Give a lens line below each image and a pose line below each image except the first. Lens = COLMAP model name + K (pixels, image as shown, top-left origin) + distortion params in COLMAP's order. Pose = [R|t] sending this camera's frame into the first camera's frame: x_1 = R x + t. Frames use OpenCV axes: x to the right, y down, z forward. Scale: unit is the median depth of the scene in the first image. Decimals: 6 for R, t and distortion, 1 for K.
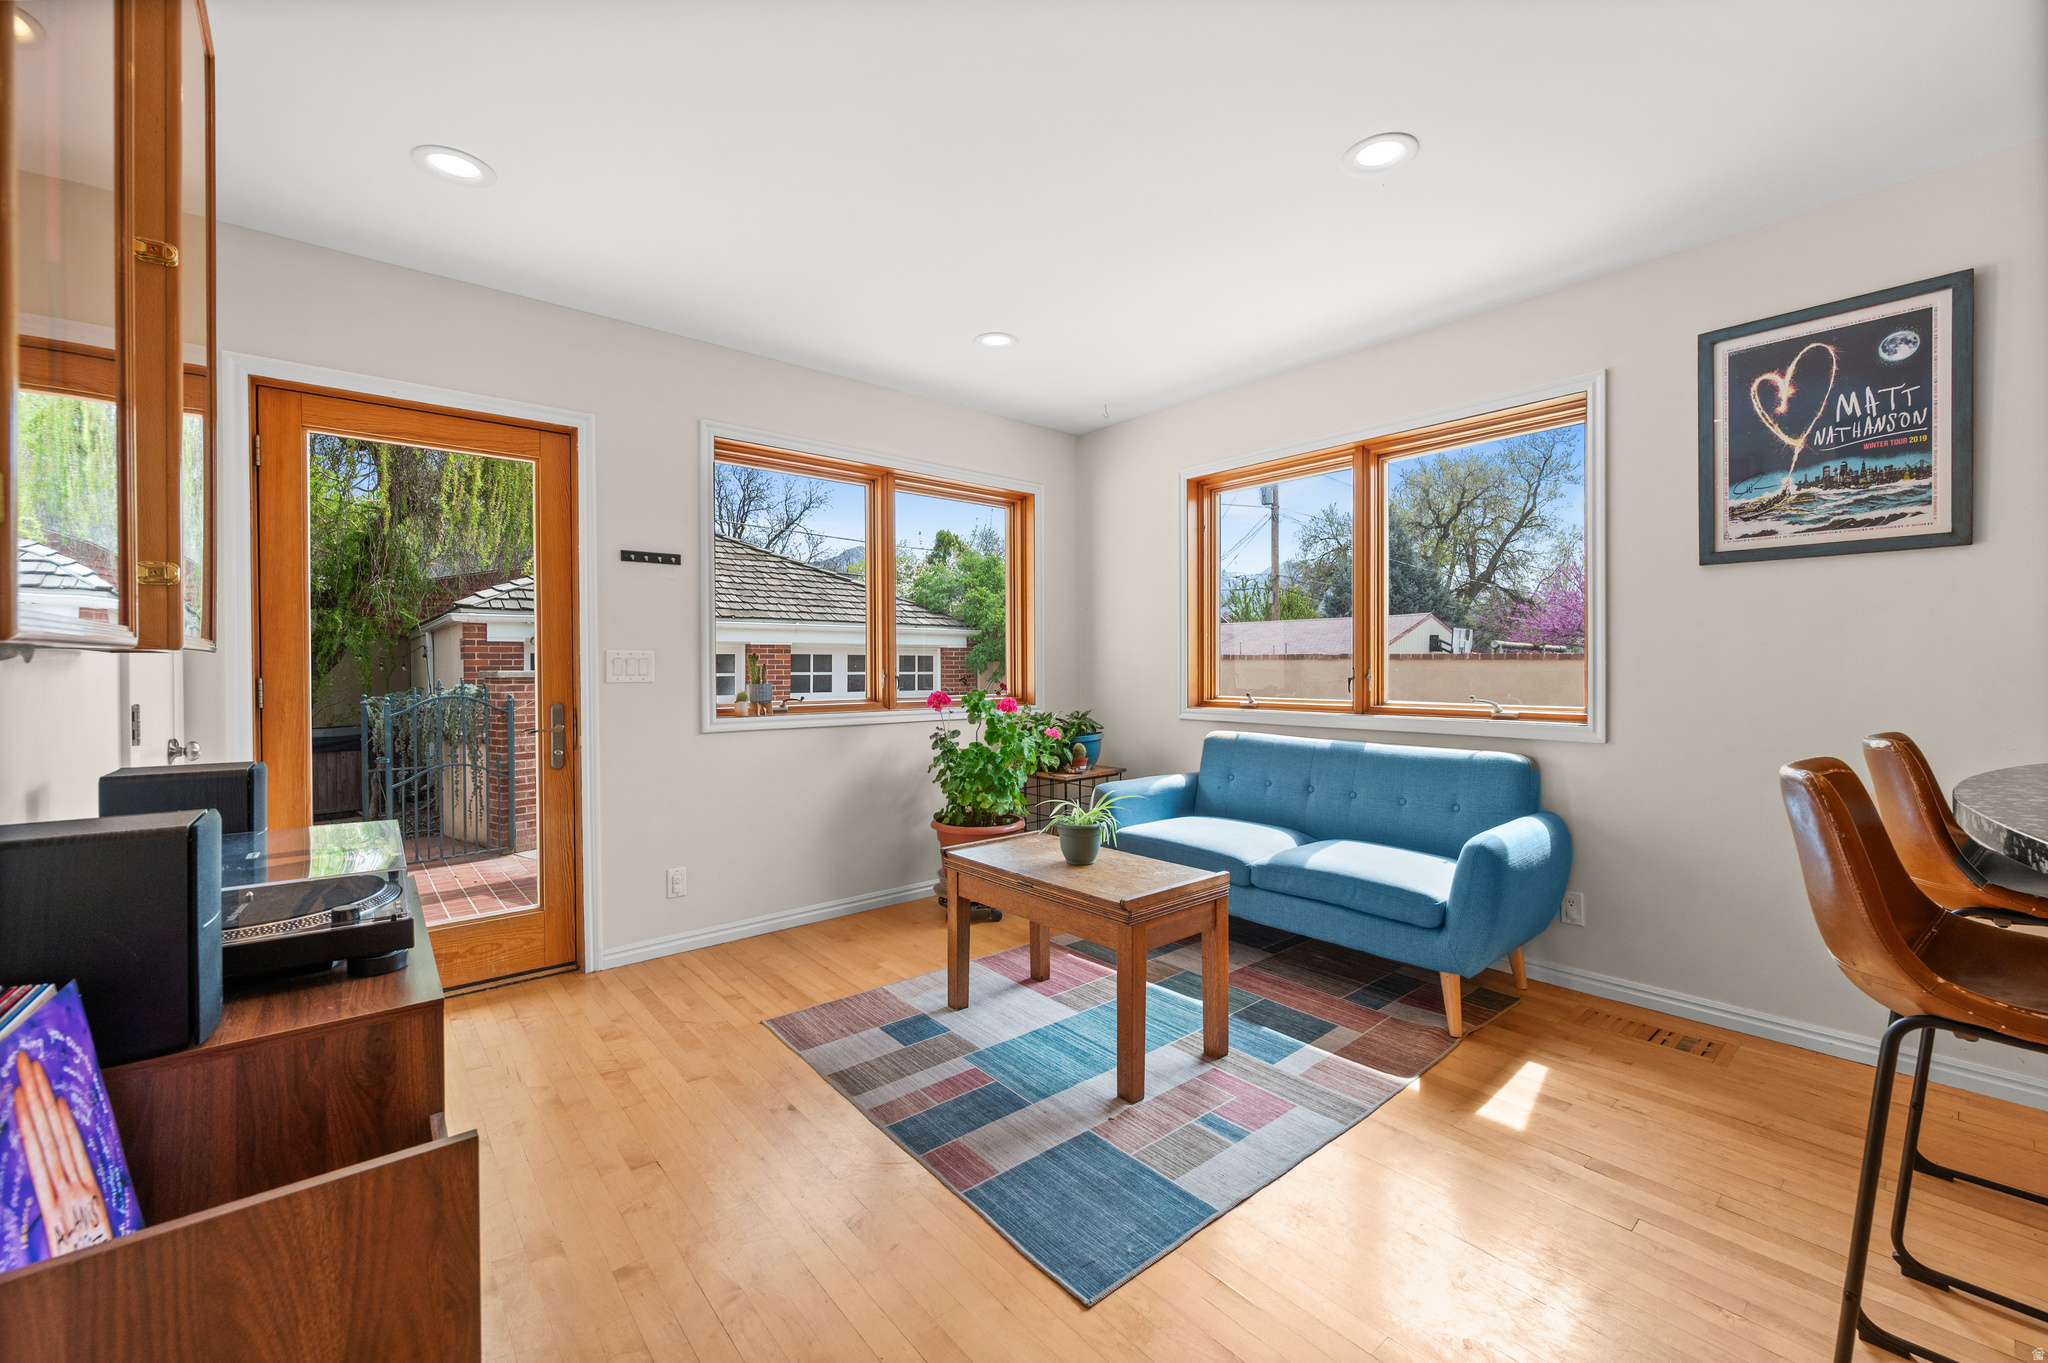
lens RADIAL K [[812.3, 0, 1023.5], [0, 812.3, 676.9], [0, 0, 1]] dist [-0.003616, -0.000413]
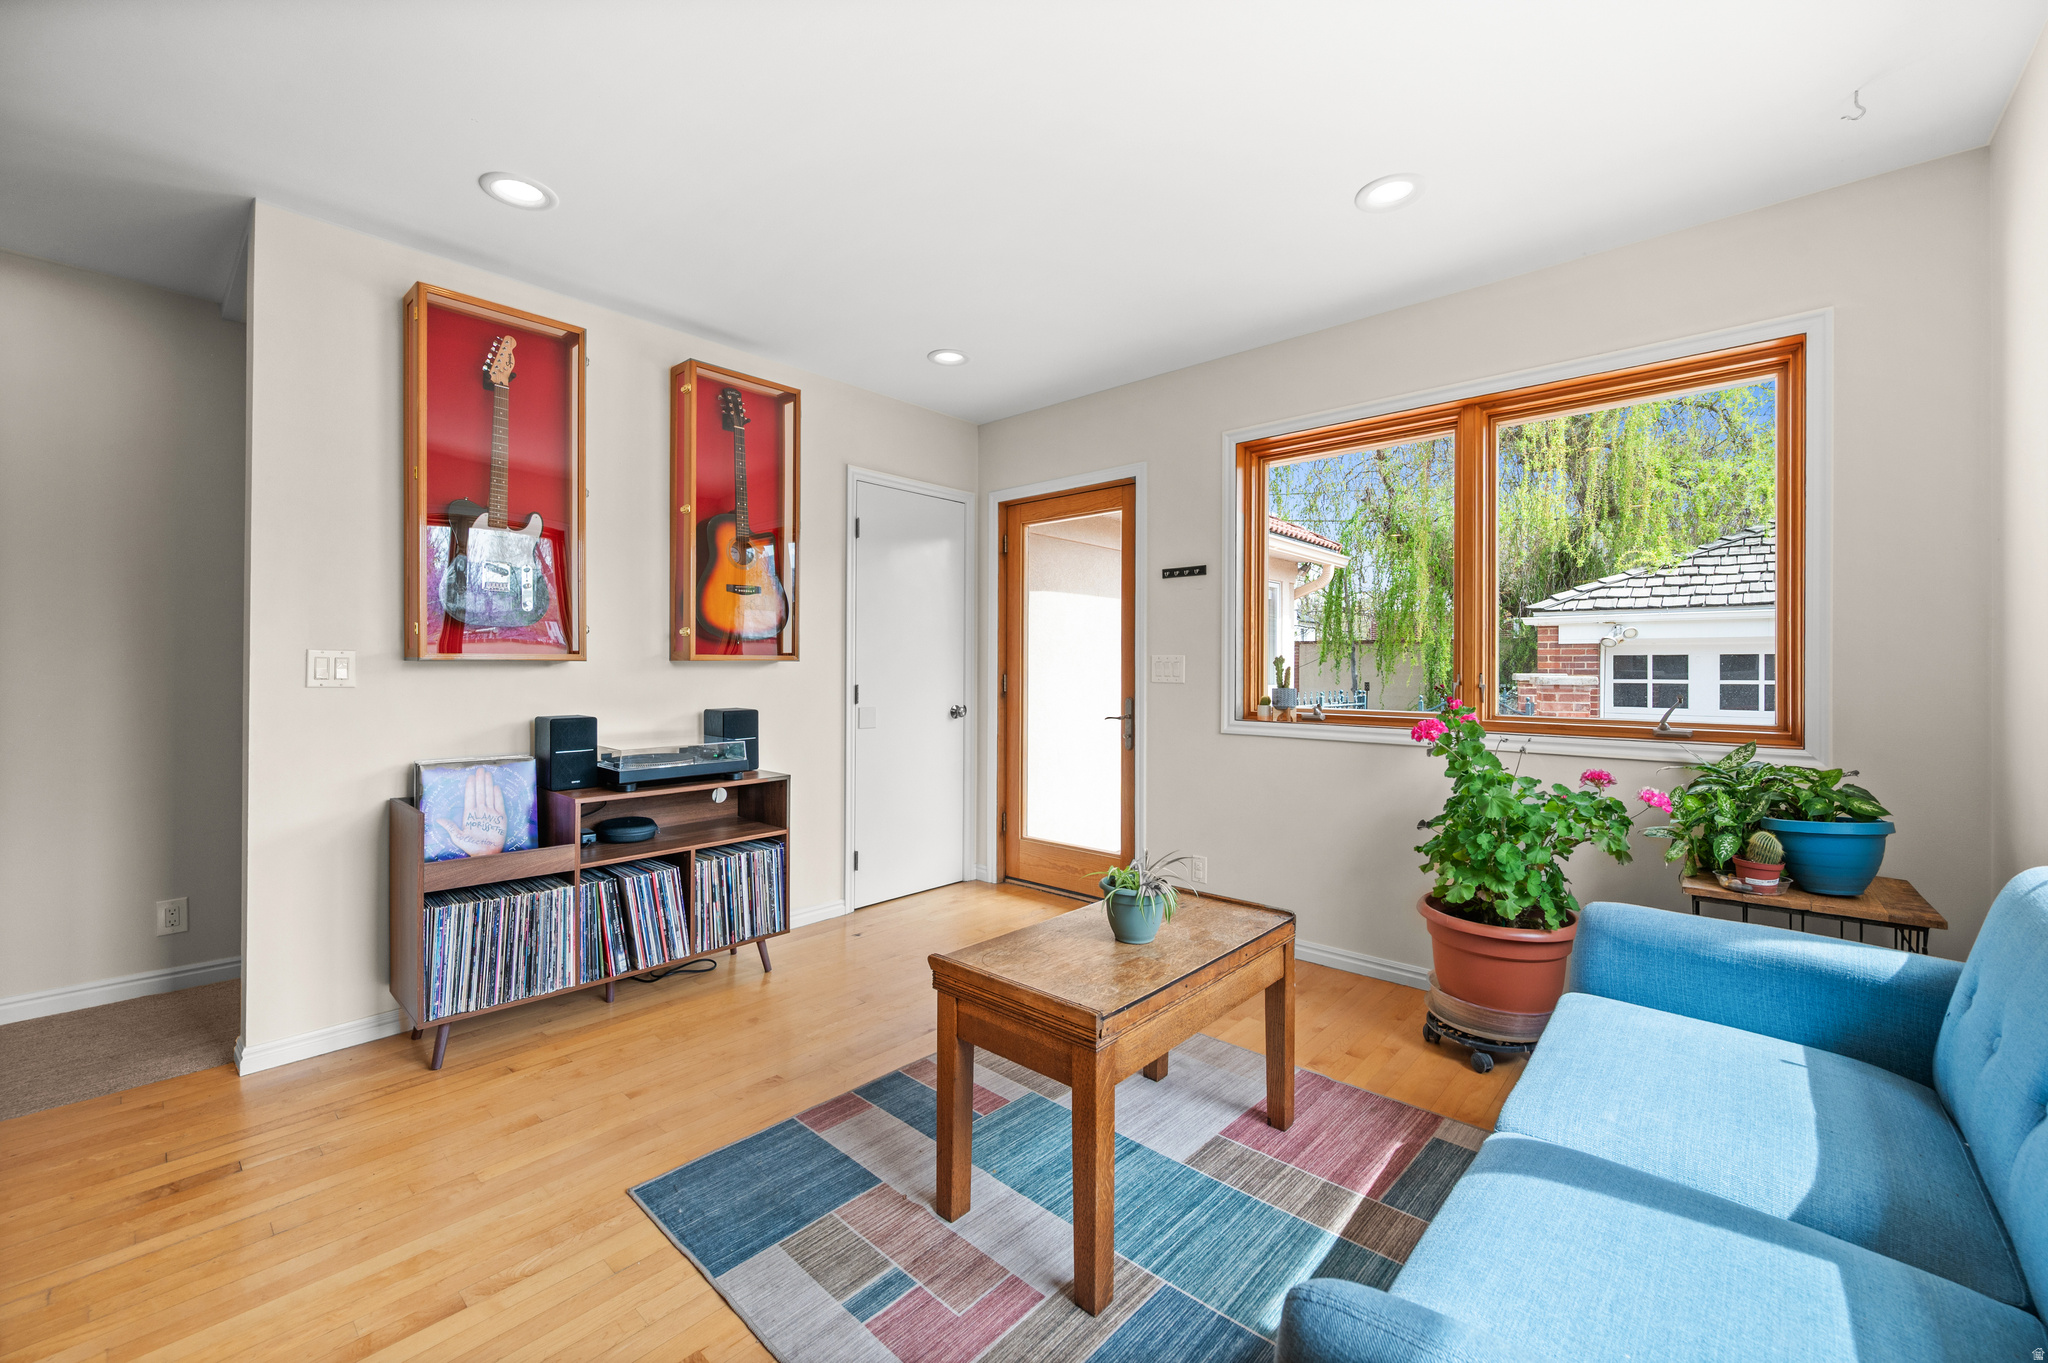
lens RADIAL K [[812.3, 0, 1042.0], [0, 812.3, 672.4], [0, 0, 1]] dist [-0.003616, -0.000413]
pose [[0.154742, 0.009185, -0.987912, 0.829211], [-0.018051, 0.999816, 0.006468, -0.015986], [0.987790, 0.016832, 0.154879, 0.852028]]
